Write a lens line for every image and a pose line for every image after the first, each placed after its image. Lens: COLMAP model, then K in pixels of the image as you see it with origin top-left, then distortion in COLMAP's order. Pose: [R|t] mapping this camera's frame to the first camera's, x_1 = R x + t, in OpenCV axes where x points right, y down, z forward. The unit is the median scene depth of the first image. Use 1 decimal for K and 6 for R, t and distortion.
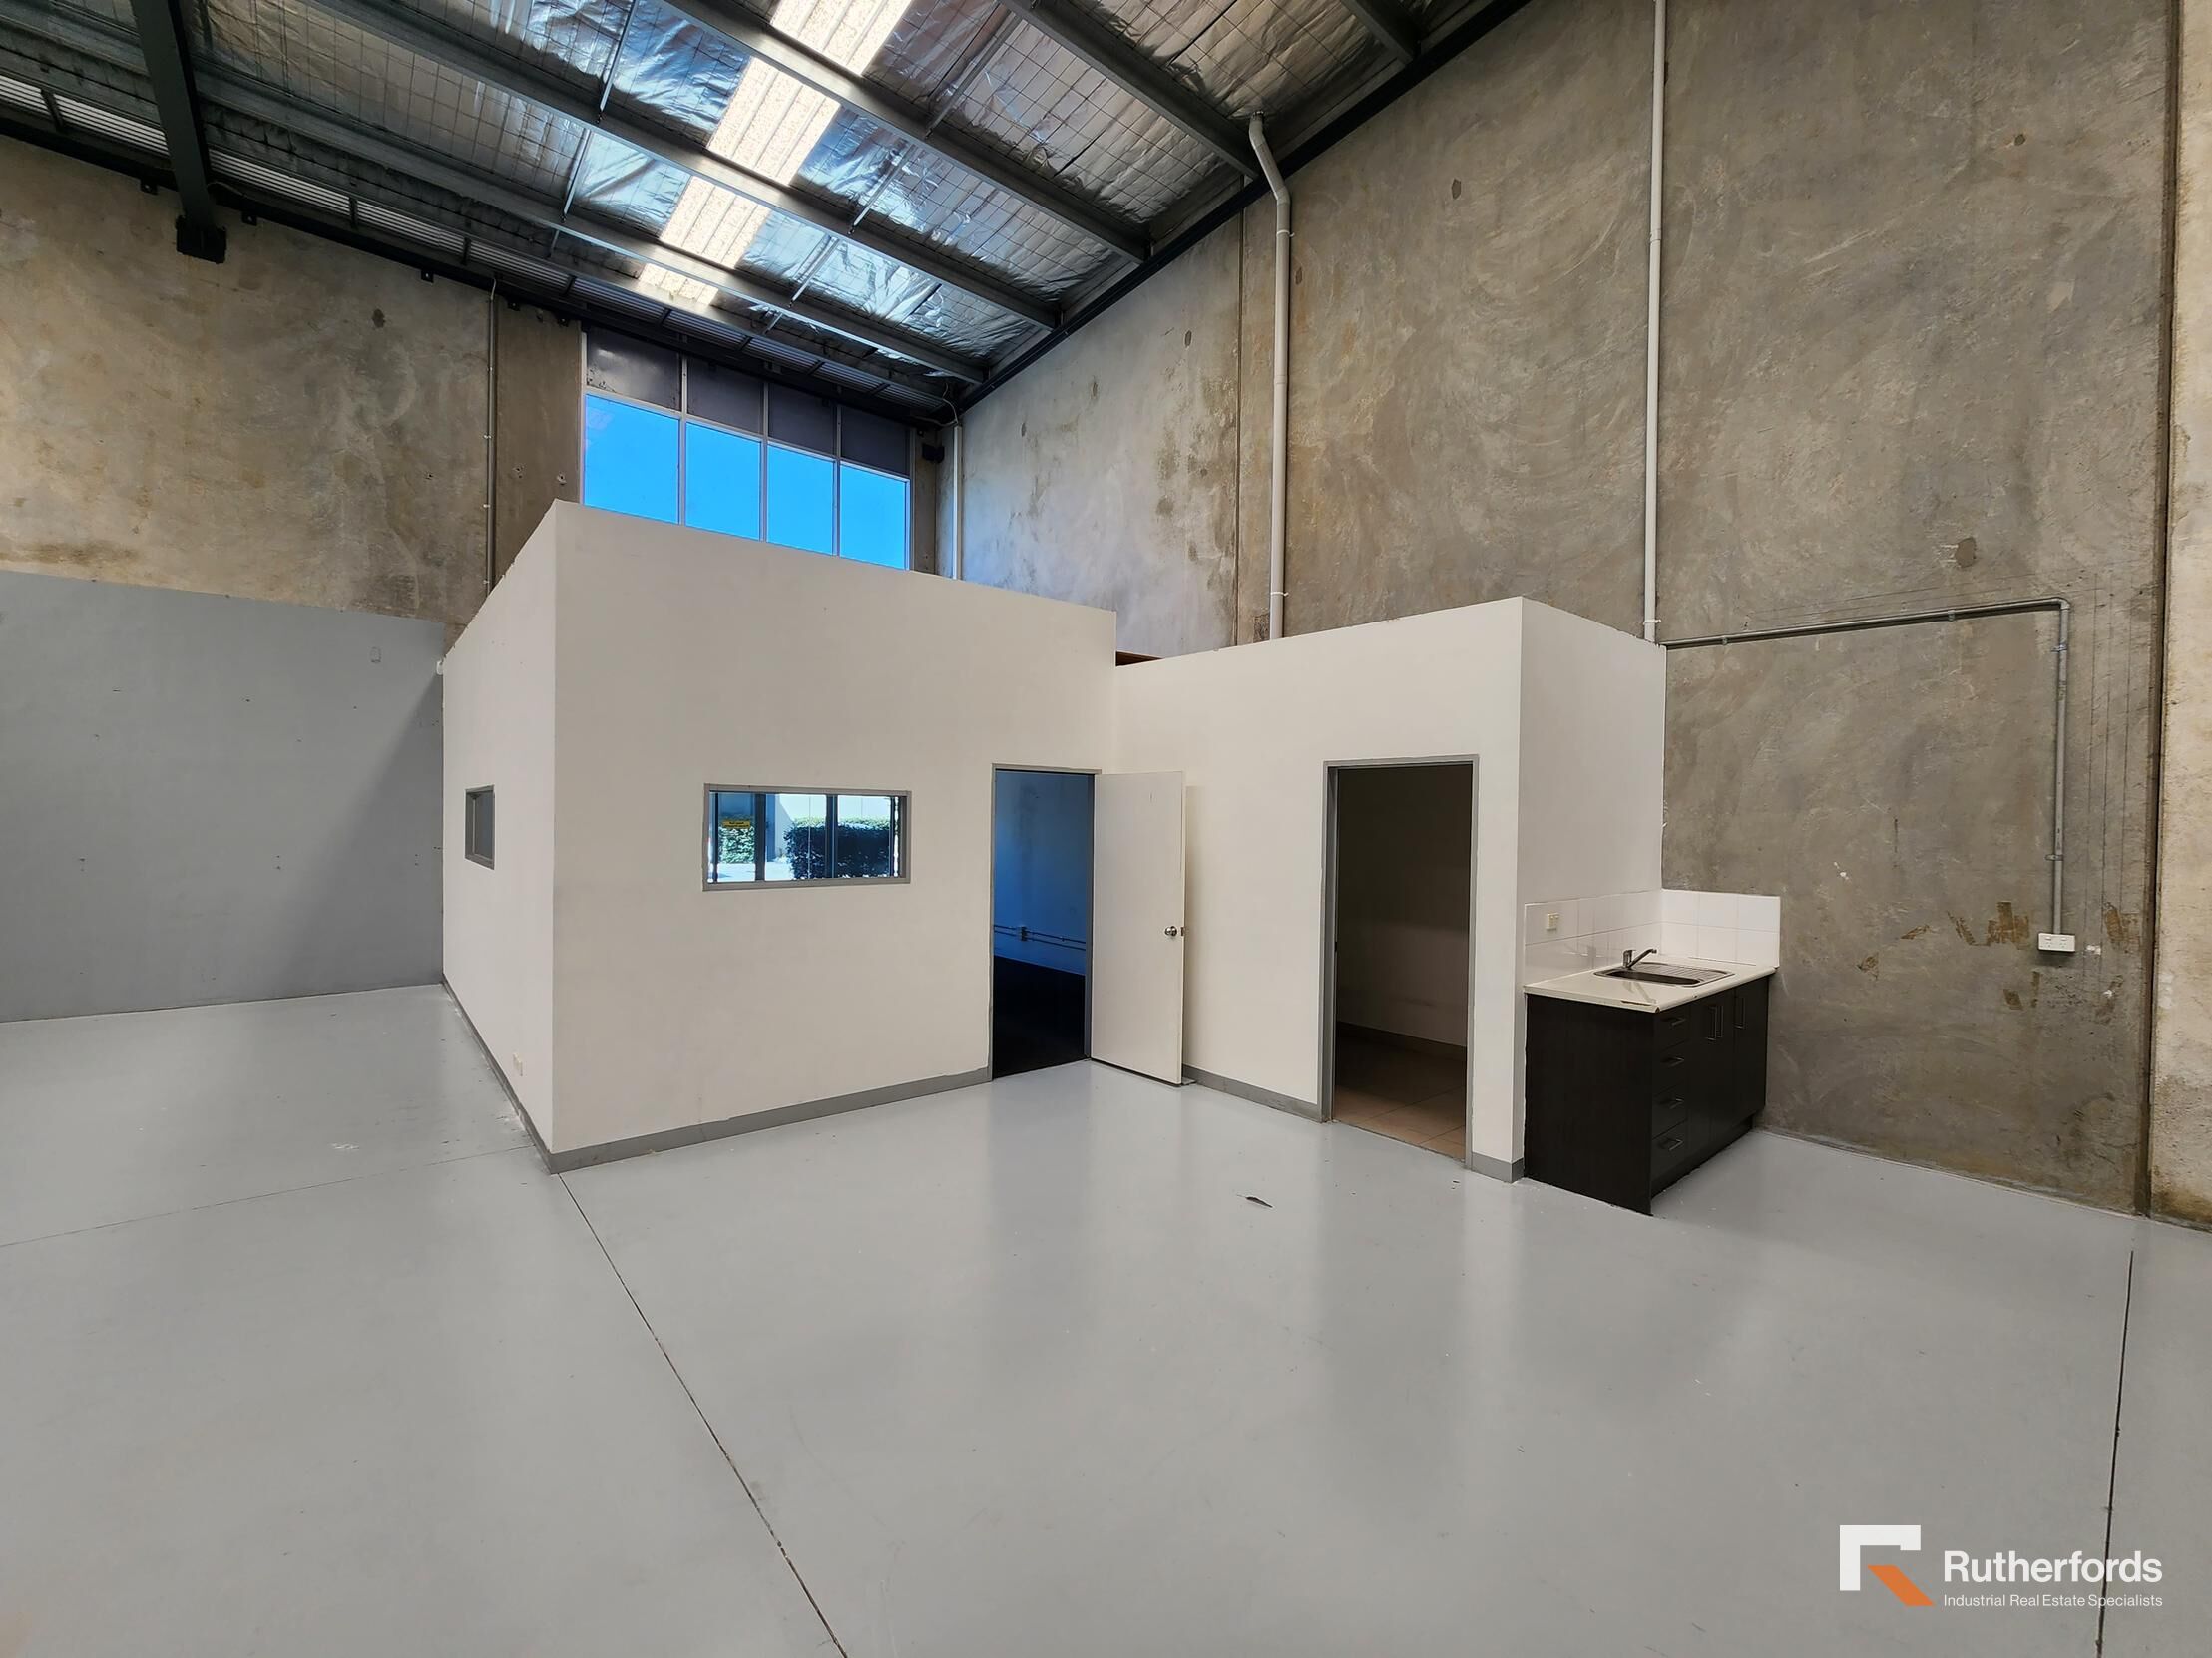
lens RADIAL K [[908.5, 0, 1106.0], [0, 908.5, 829.0], [0, 0, 1]] dist [0.001048, -0.000058]
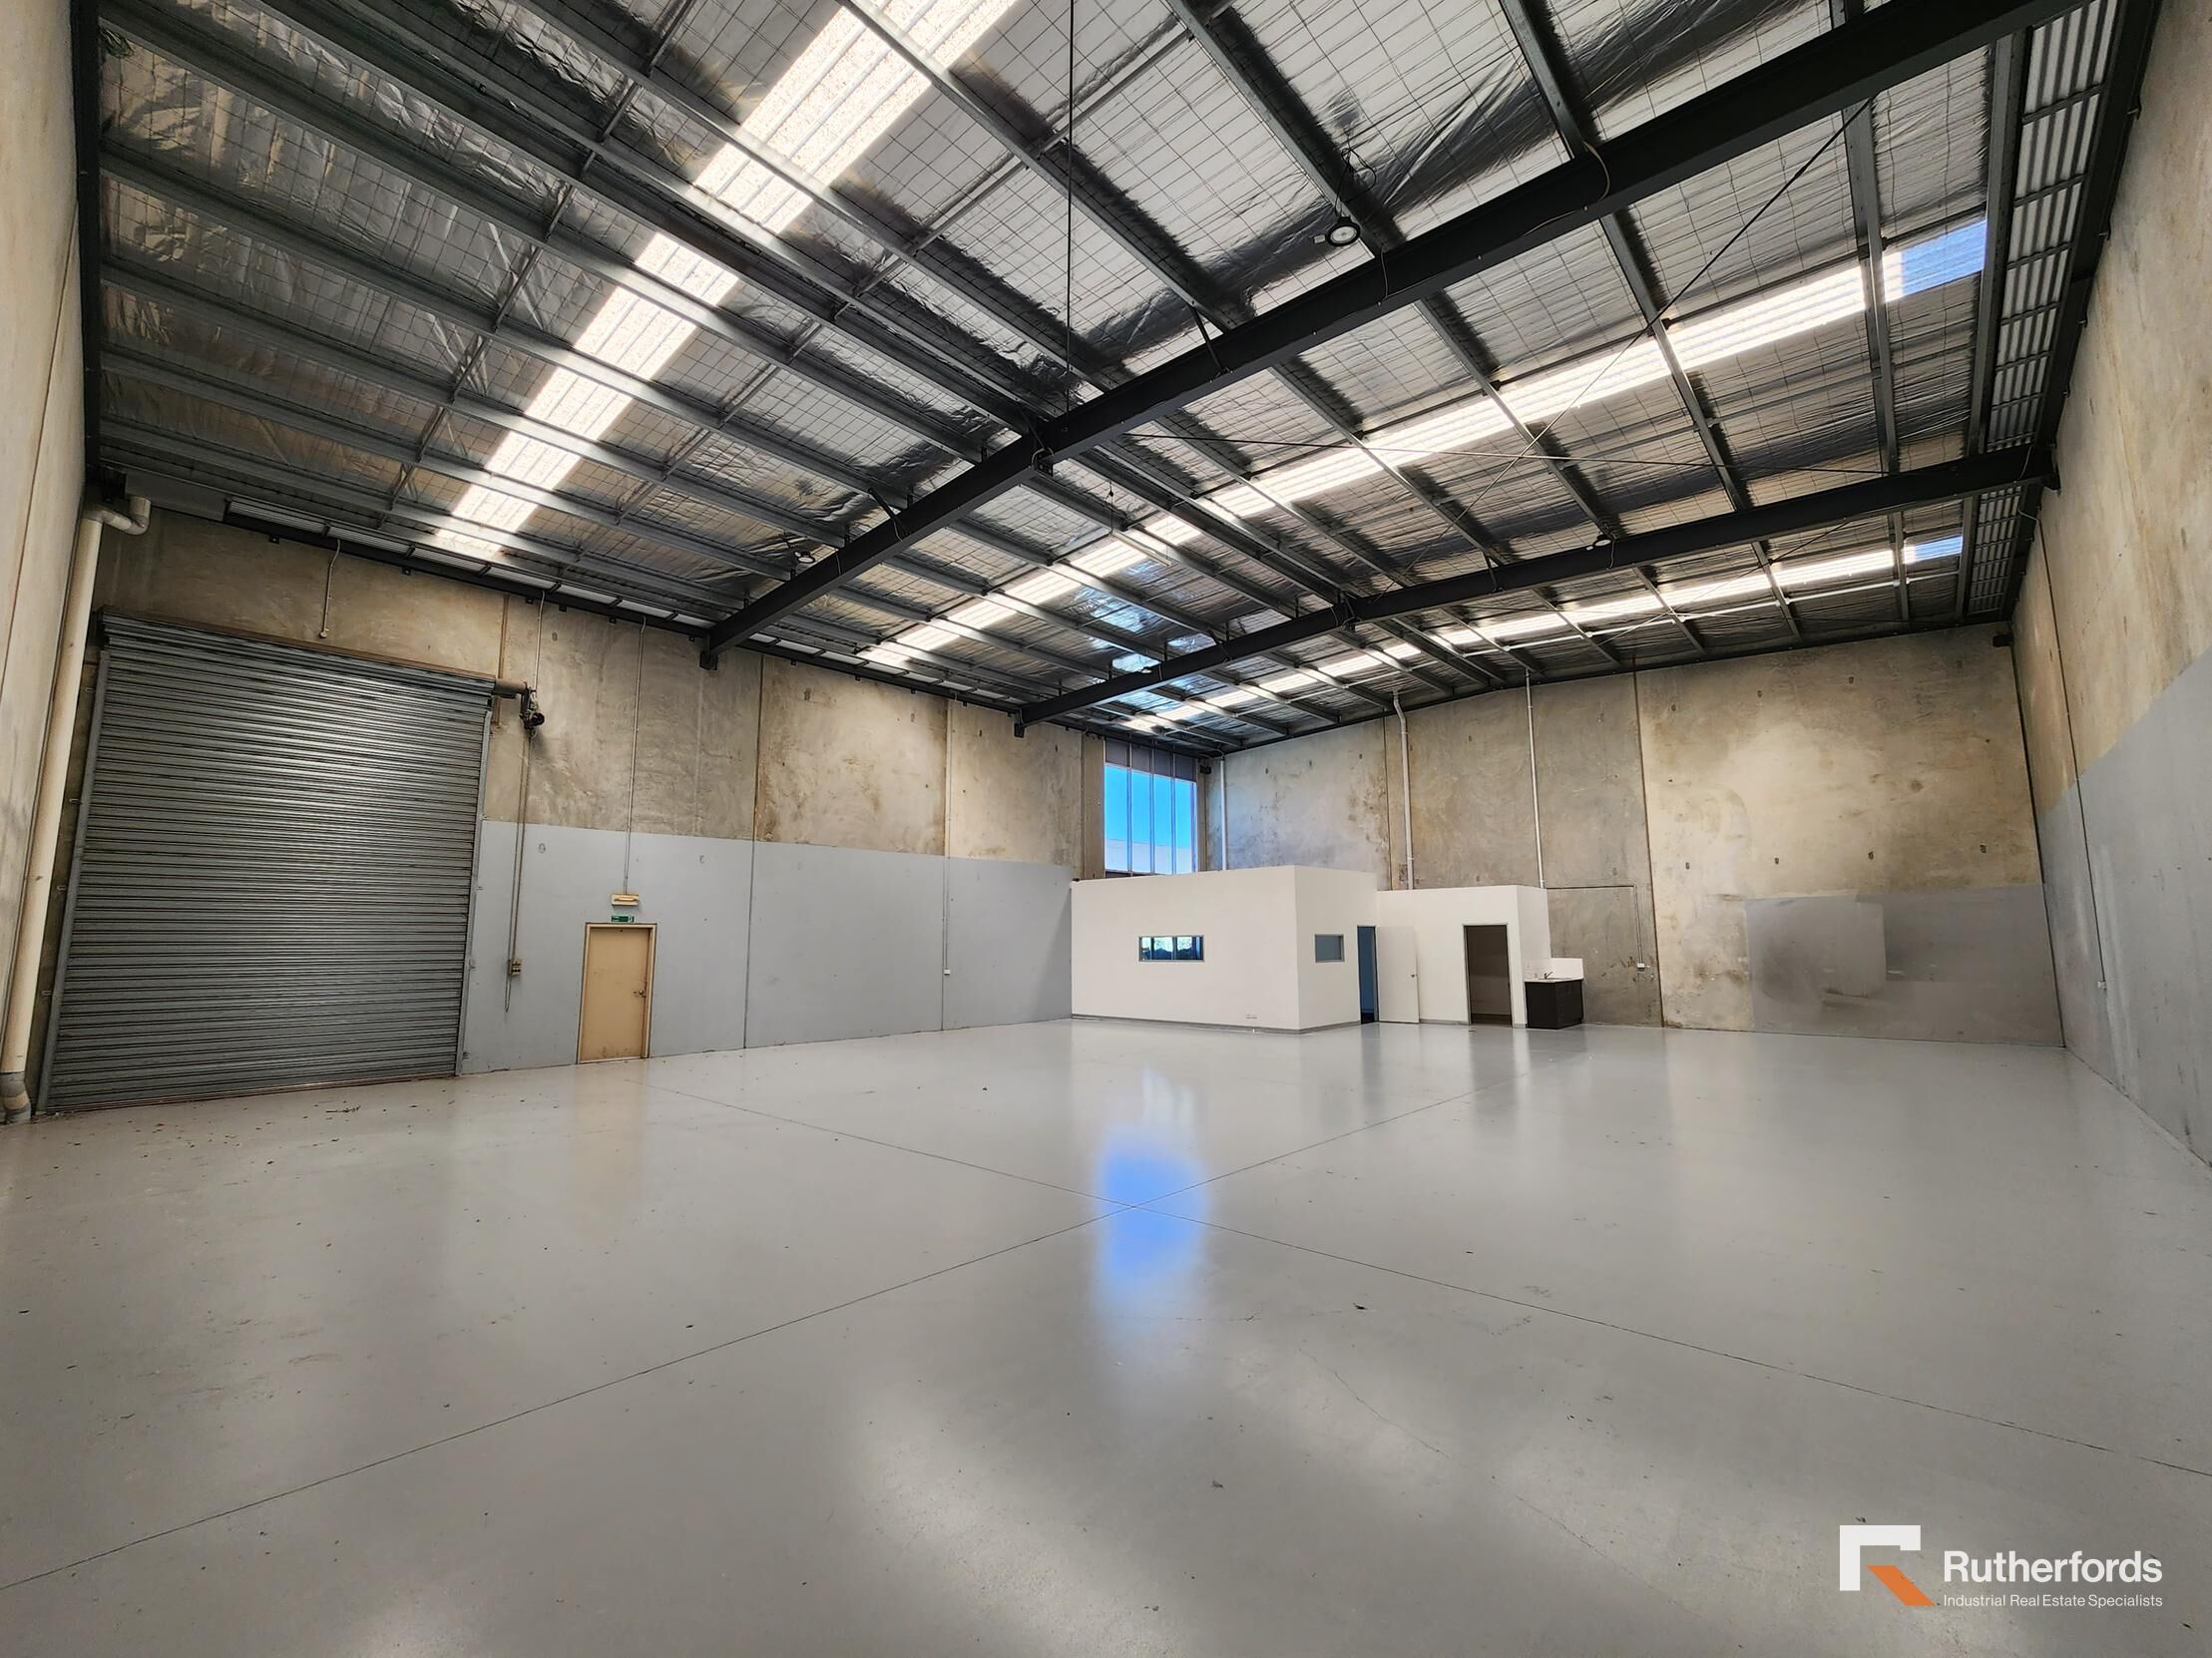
lens RADIAL K [[906.6, 0, 1125.6], [0, 906.6, 832.5], [0, 0, 1]] dist [0.012743, 0.000034]
pose [[0.988992, -0.004242, 0.147909, -1.122526], [0.024442, 0.990541, -0.135023, 0.013790], [-0.145937, 0.137152, 0.979741, -1.659635]]
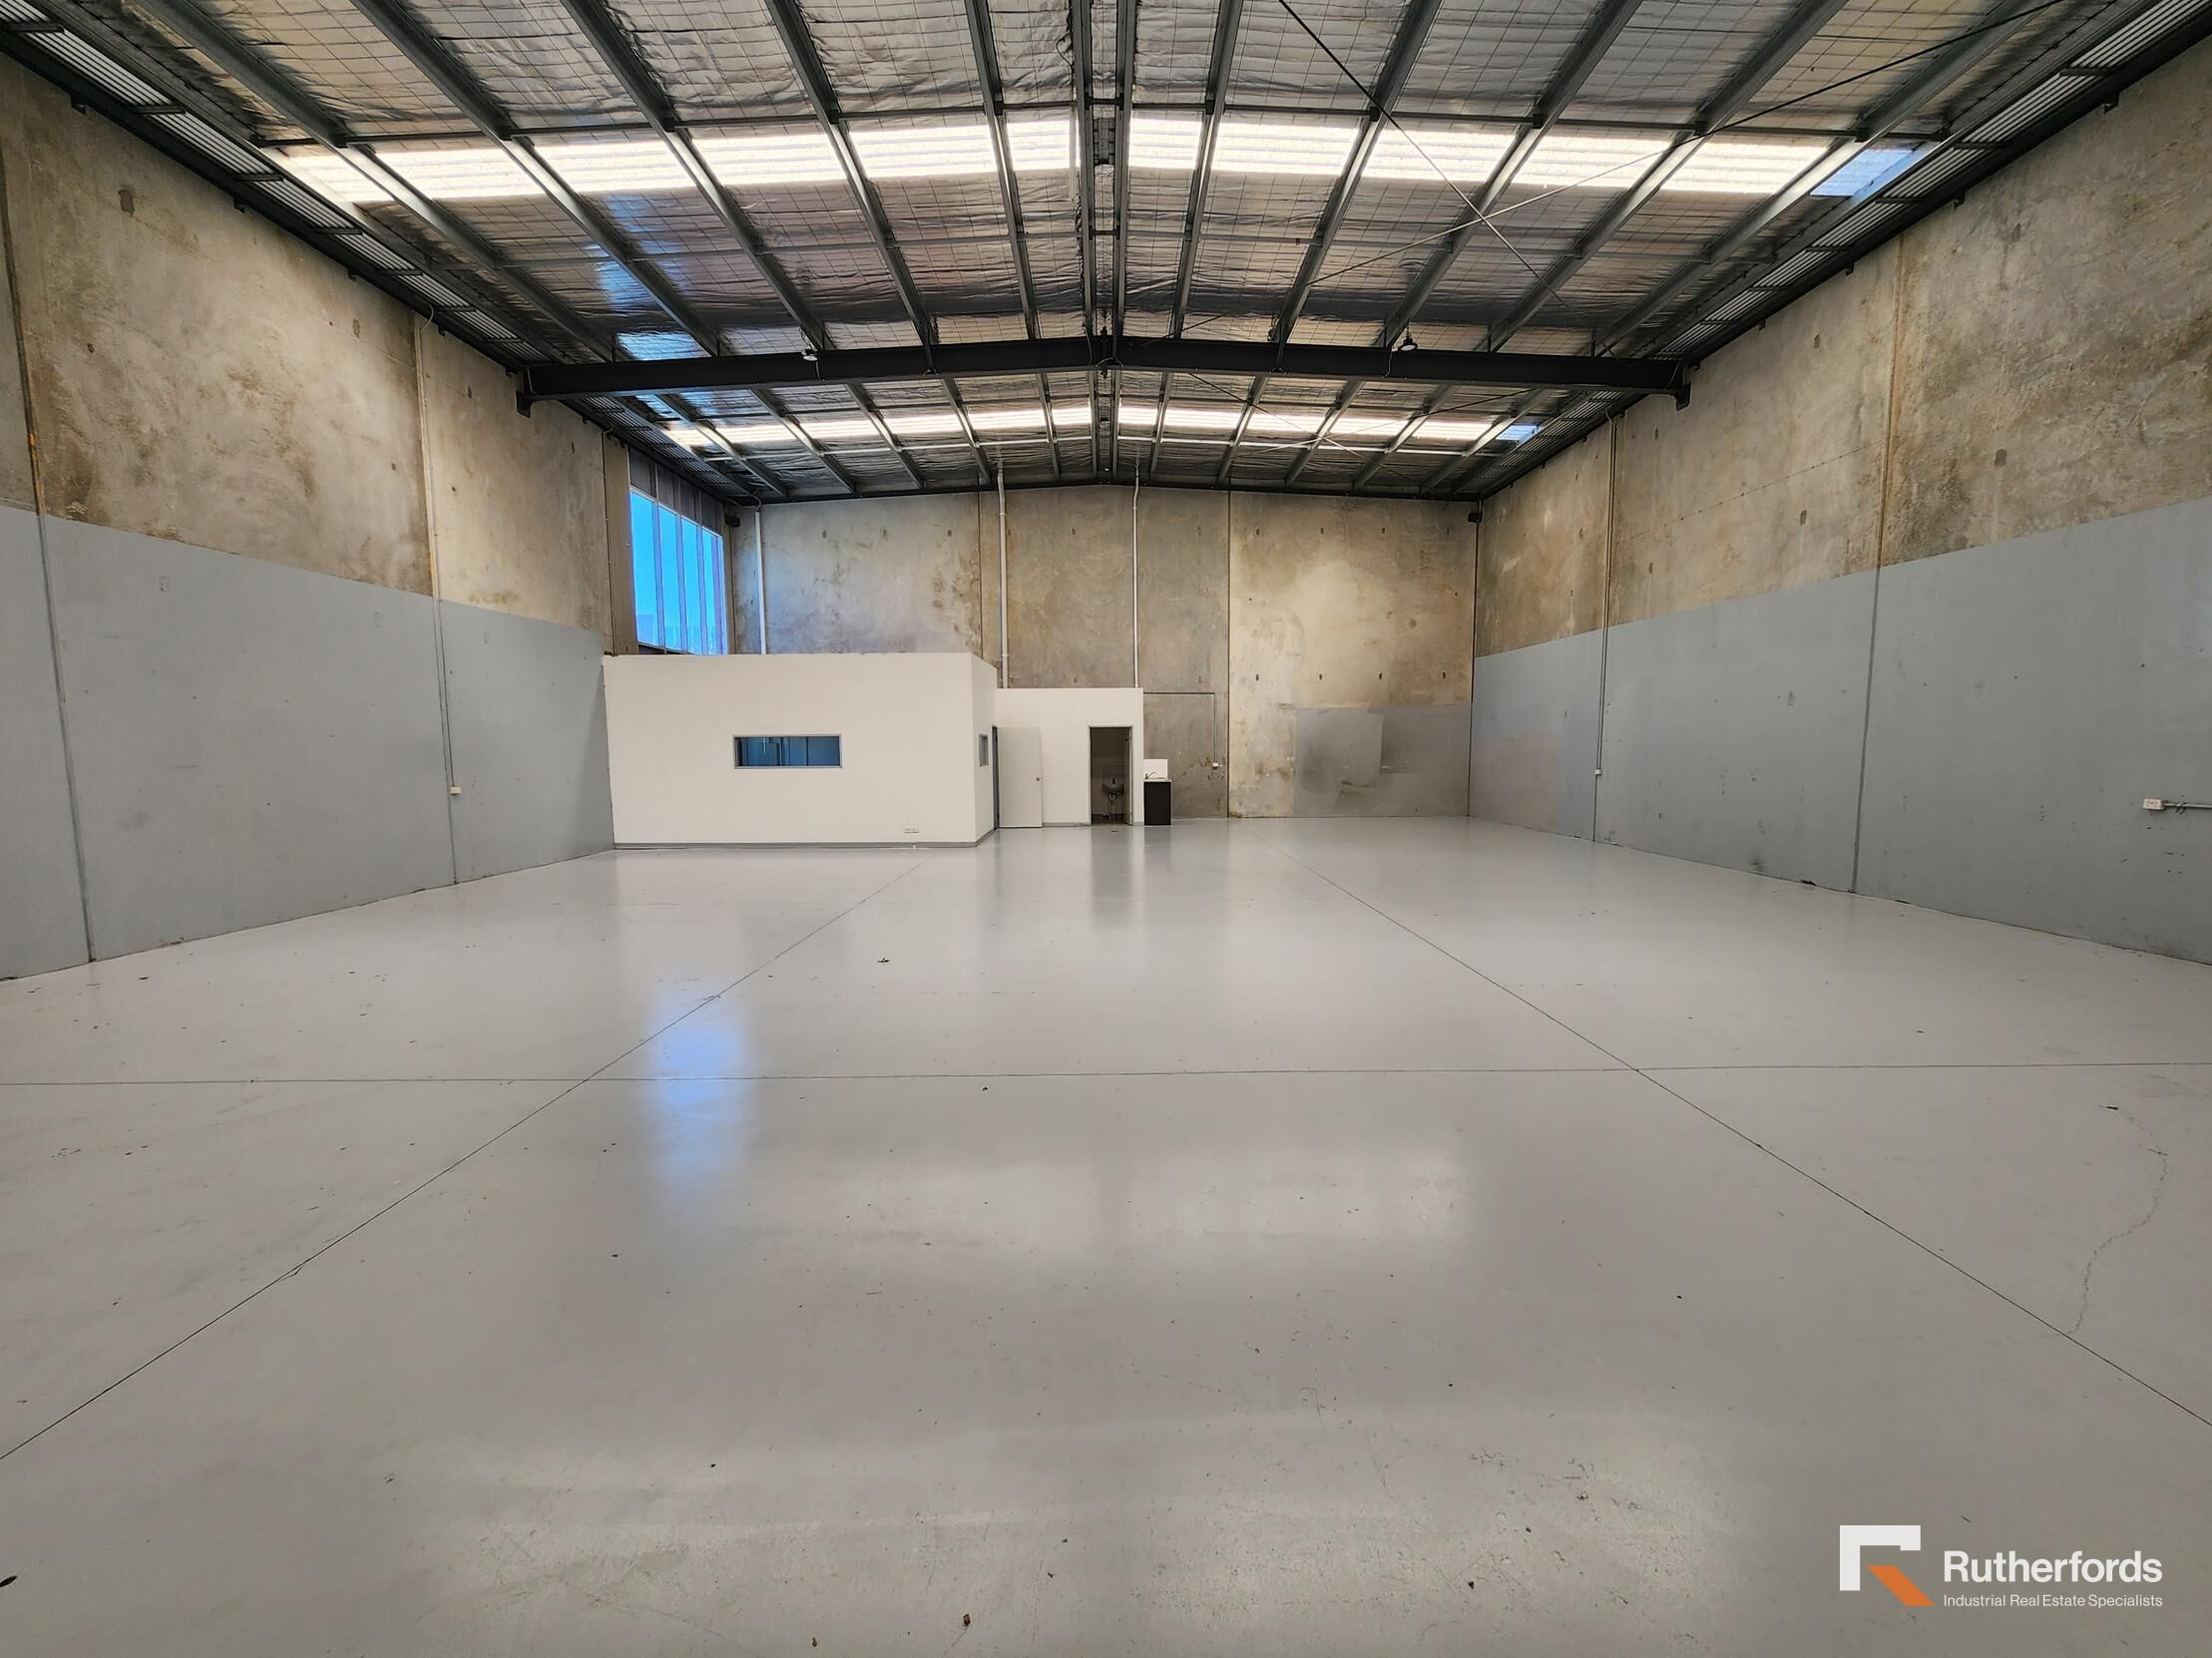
lens RADIAL K [[894.7, 0, 1106.0], [0, 894.7, 829.0], [0, 0, 1]] dist [-0.012784, 0.003835]
pose [[0.645320, -0.091501, 0.758413, -1.670308], [0.026621, 0.994891, 0.097380, -0.007644], [-0.763449, -0.042651, 0.644459, -0.916613]]
